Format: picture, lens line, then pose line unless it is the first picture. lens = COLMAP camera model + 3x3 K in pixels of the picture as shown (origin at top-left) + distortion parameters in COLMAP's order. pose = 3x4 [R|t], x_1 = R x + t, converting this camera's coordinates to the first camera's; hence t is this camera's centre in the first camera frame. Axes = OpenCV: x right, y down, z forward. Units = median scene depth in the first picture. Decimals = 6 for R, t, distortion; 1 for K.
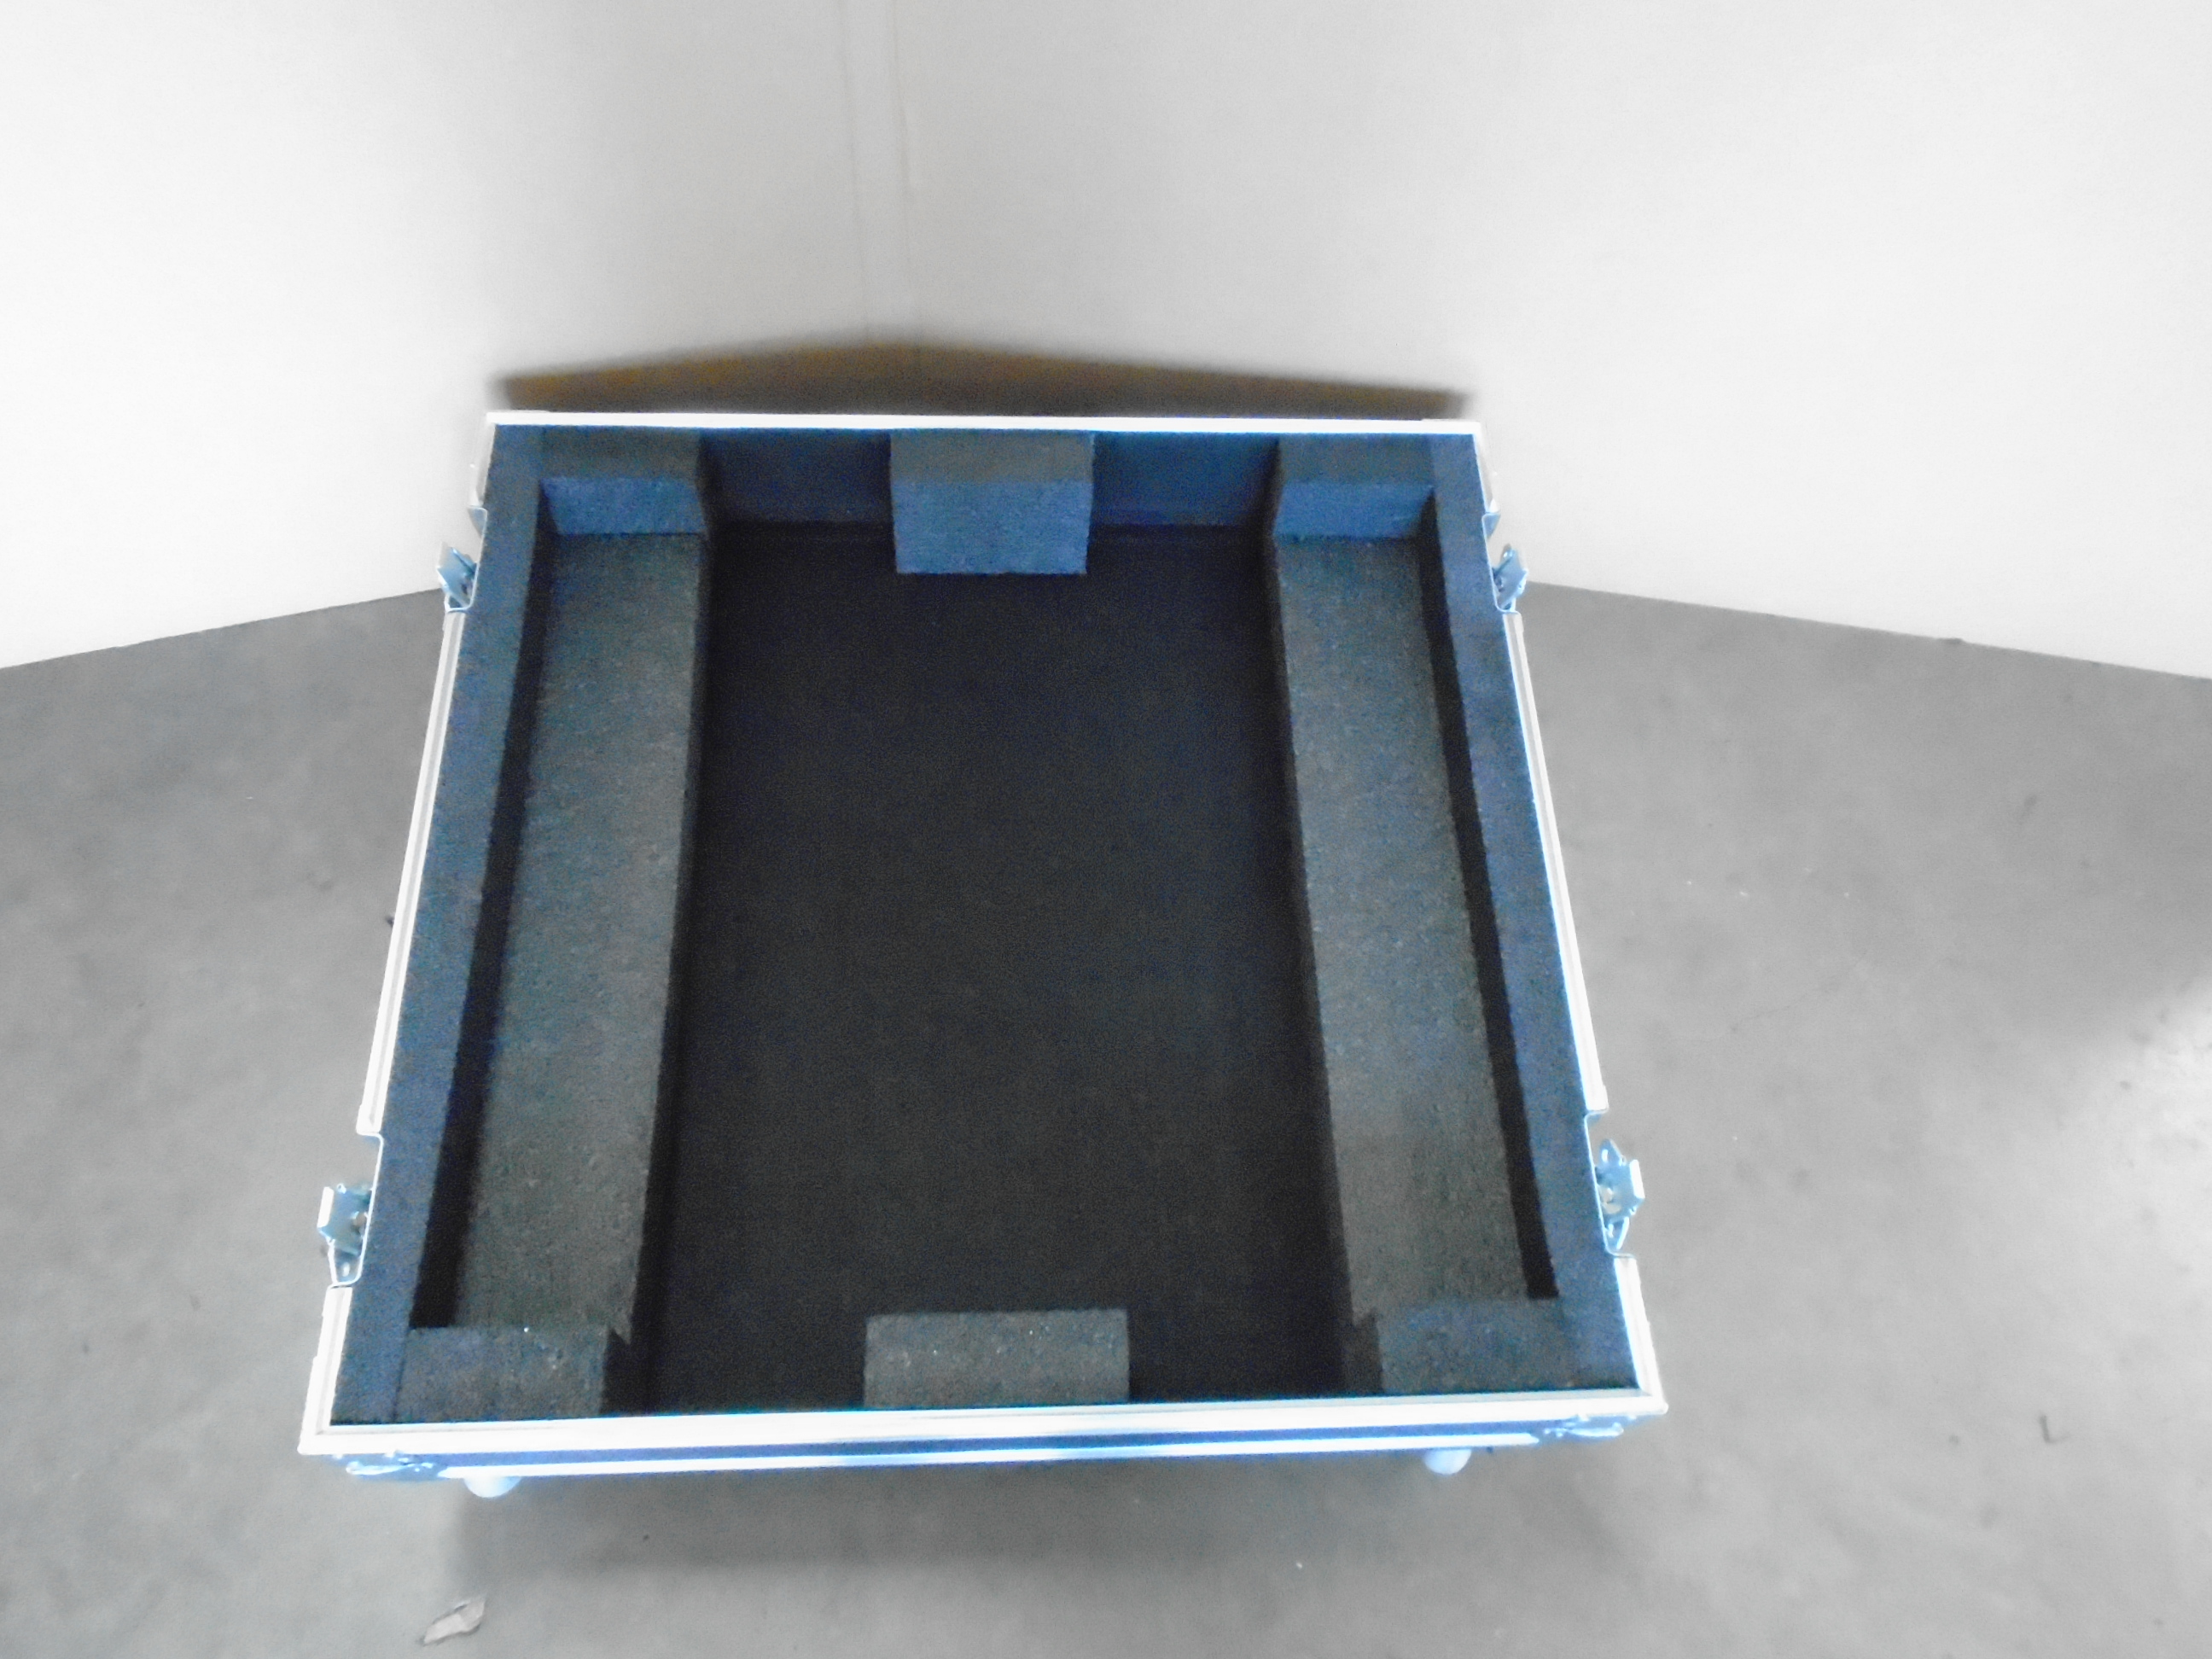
lens RADIAL K [[1719.5, 0, 1106.0], [0, 1719.5, 829.5], [0, 0, 1]] dist [0.003790, 0.007137]
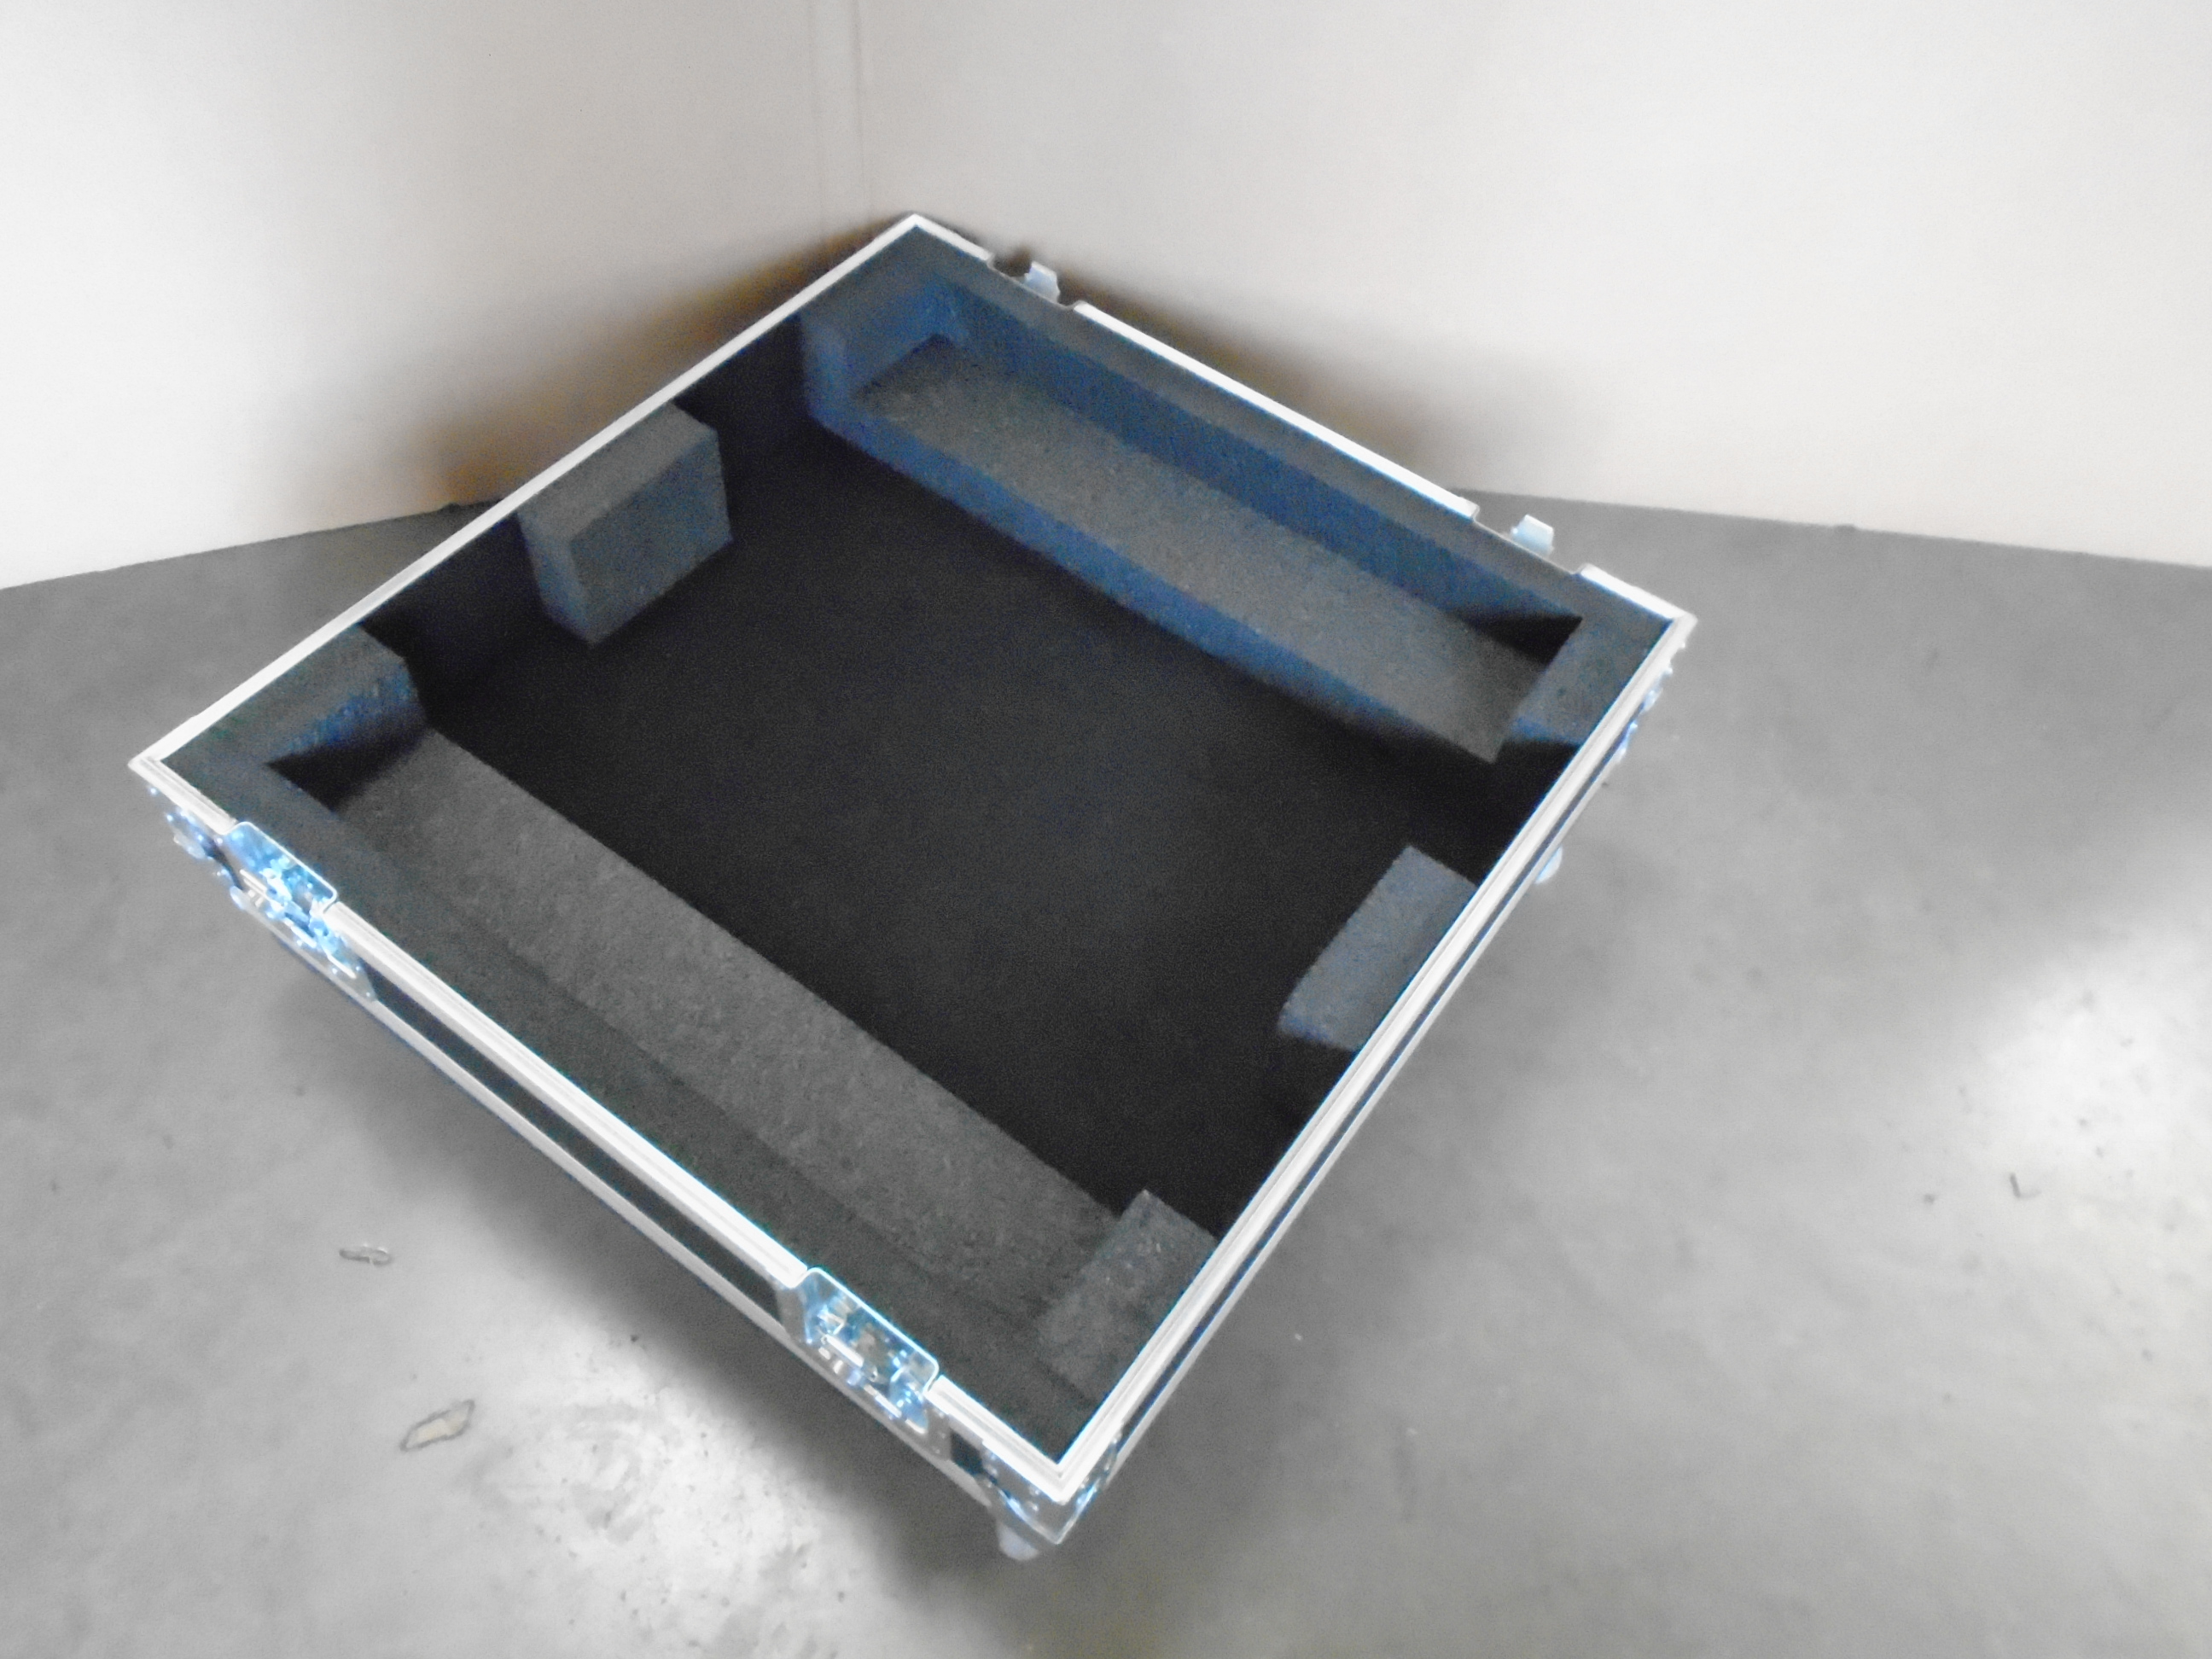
lens RADIAL K [[1719.5, 0, 1106.0], [0, 1719.5, 829.5], [0, 0, 1]] dist [0.003790, 0.007137]
pose [[0.616515, -0.648202, 0.446926, -0.497159], [0.686733, 0.720349, 0.097444, 0.027591], [-0.385106, 0.246844, 0.889248, 0.079622]]
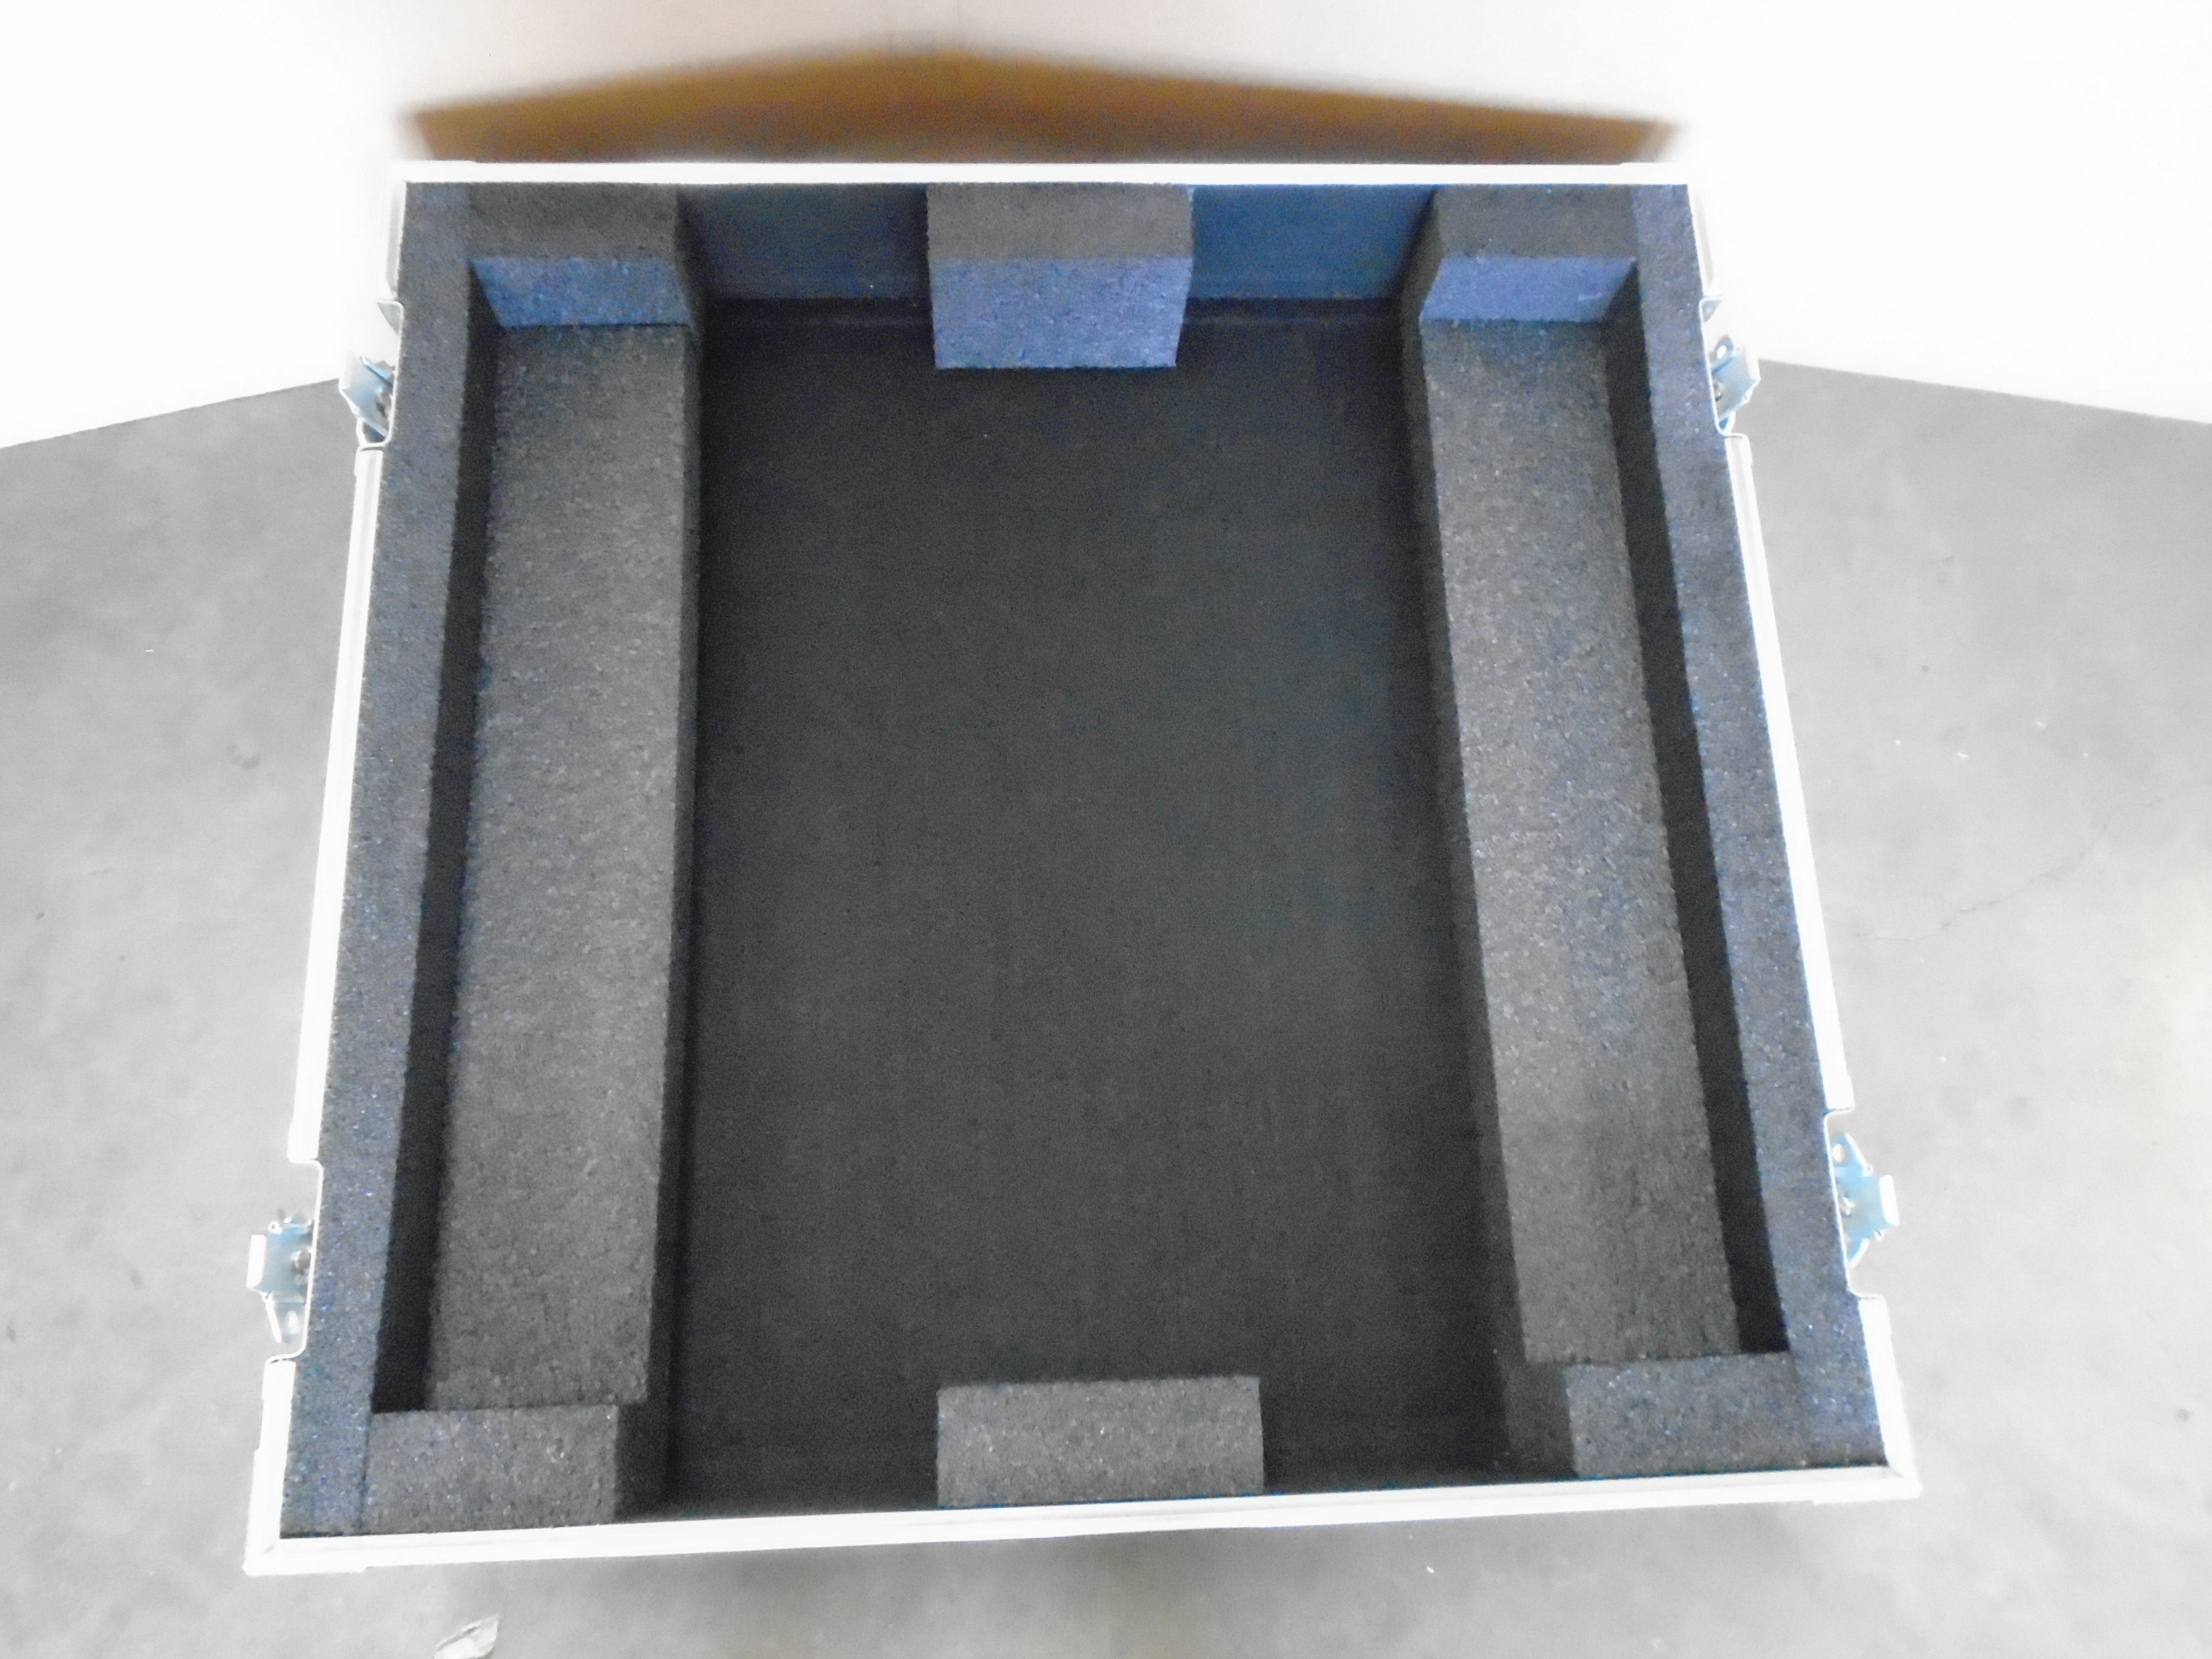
lens RADIAL K [[1709.7, 0, 1104.0], [0, 1709.7, 816.2], [0, 0, 1]] dist [-0.000654, 0.003467]
pose [[0.999991, -0.001831, -0.003903, -0.047764], [0.002545, 0.981444, 0.191732, -0.111007], [0.003479, -0.191740, 0.981440, 0.220503]]
